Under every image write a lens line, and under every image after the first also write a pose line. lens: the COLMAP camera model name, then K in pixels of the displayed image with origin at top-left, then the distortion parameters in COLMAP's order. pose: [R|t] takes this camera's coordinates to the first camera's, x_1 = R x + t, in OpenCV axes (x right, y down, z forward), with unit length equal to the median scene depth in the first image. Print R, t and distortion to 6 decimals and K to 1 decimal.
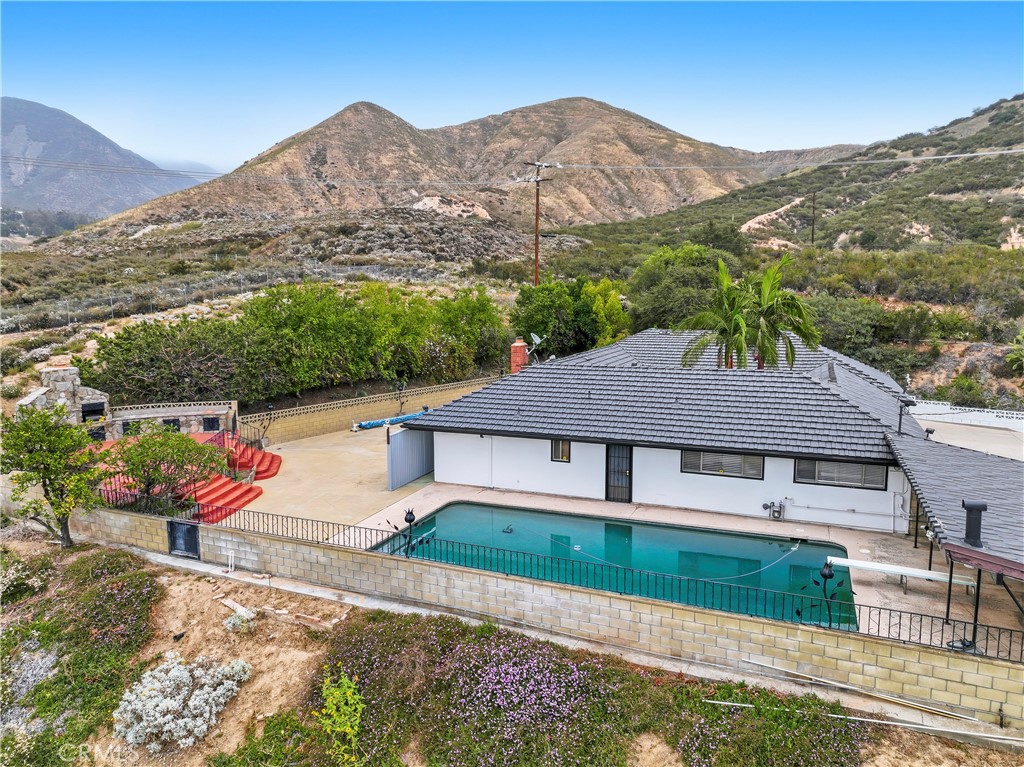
lens RADIAL K [[715.9, 0, 510.0], [0, 715.9, 384.0], [0, 0, 1]] dist [-0.001602, 0.007617]
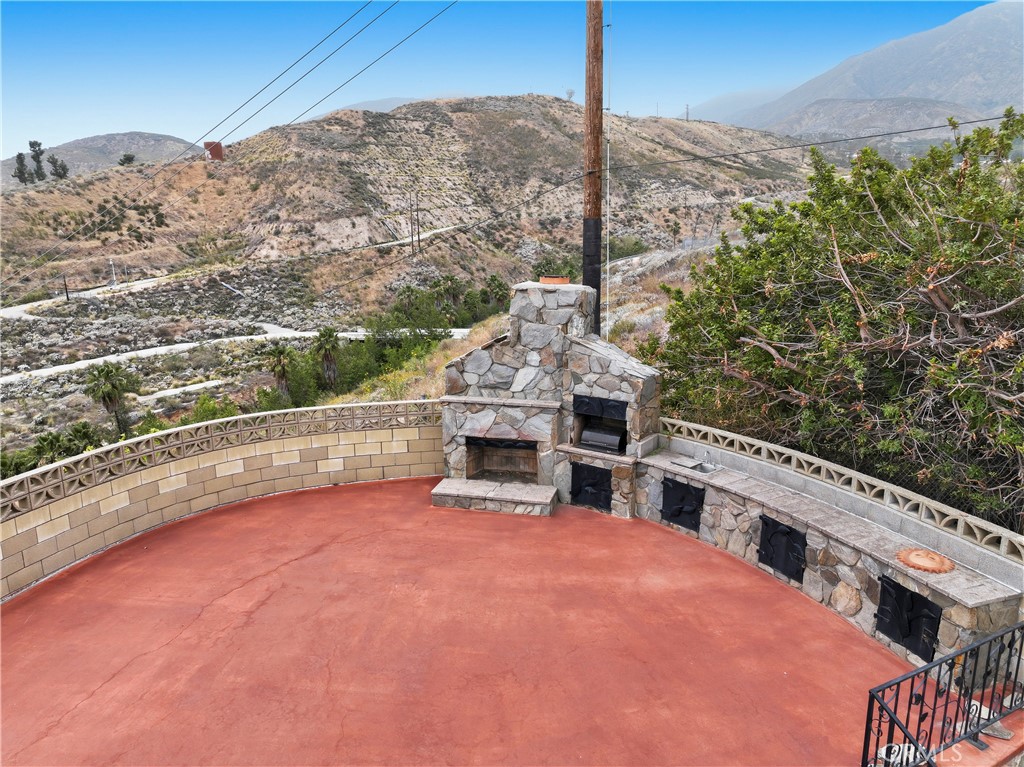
lens RADIAL K [[715.9, 0, 511.0], [0, 715.9, 383.6], [0, 0, 1]] dist [-0.001602, 0.007617]
pose [[0.170667, 0.232800, -0.957432, -0.265763], [-0.109564, 0.970146, 0.216361, -0.048733], [0.979218, 0.067975, 0.191079, 0.894105]]
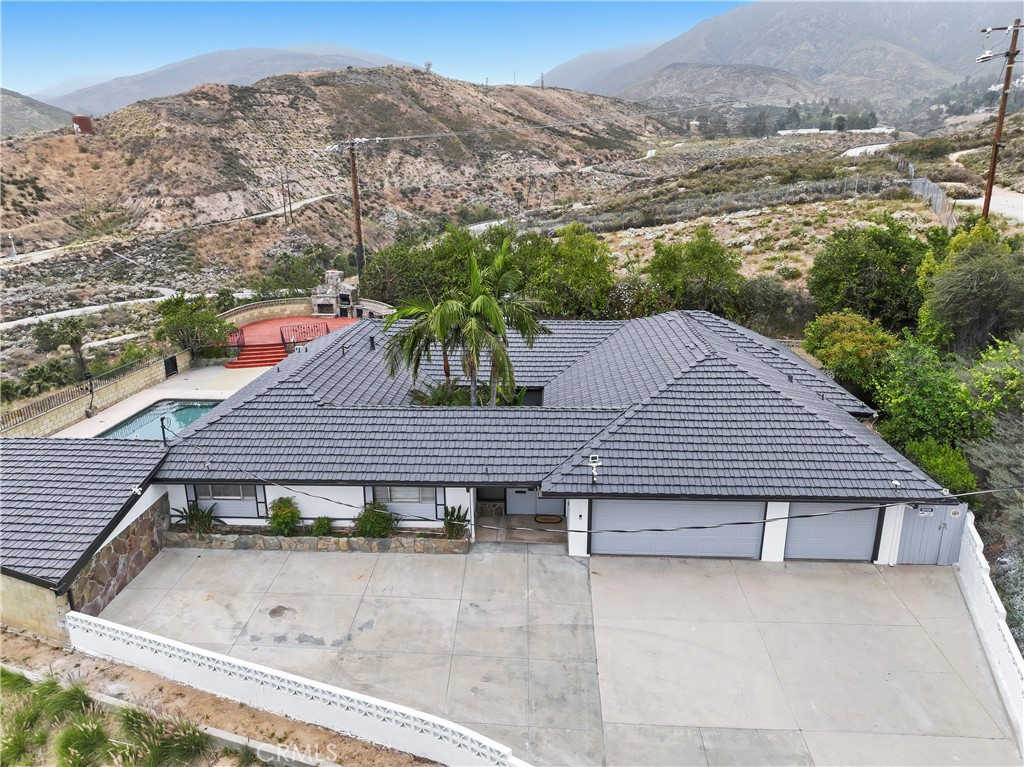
lens RADIAL K [[715.9, 0, 513.4], [0, 715.9, 385.0], [0, 0, 1]] dist [-0.001602, 0.007617]
pose [[0.335982, 0.276383, -0.900405, 1.128365], [-0.106456, 0.960995, 0.255258, -0.240562], [0.935833, 0.010091, 0.352300, 0.781535]]
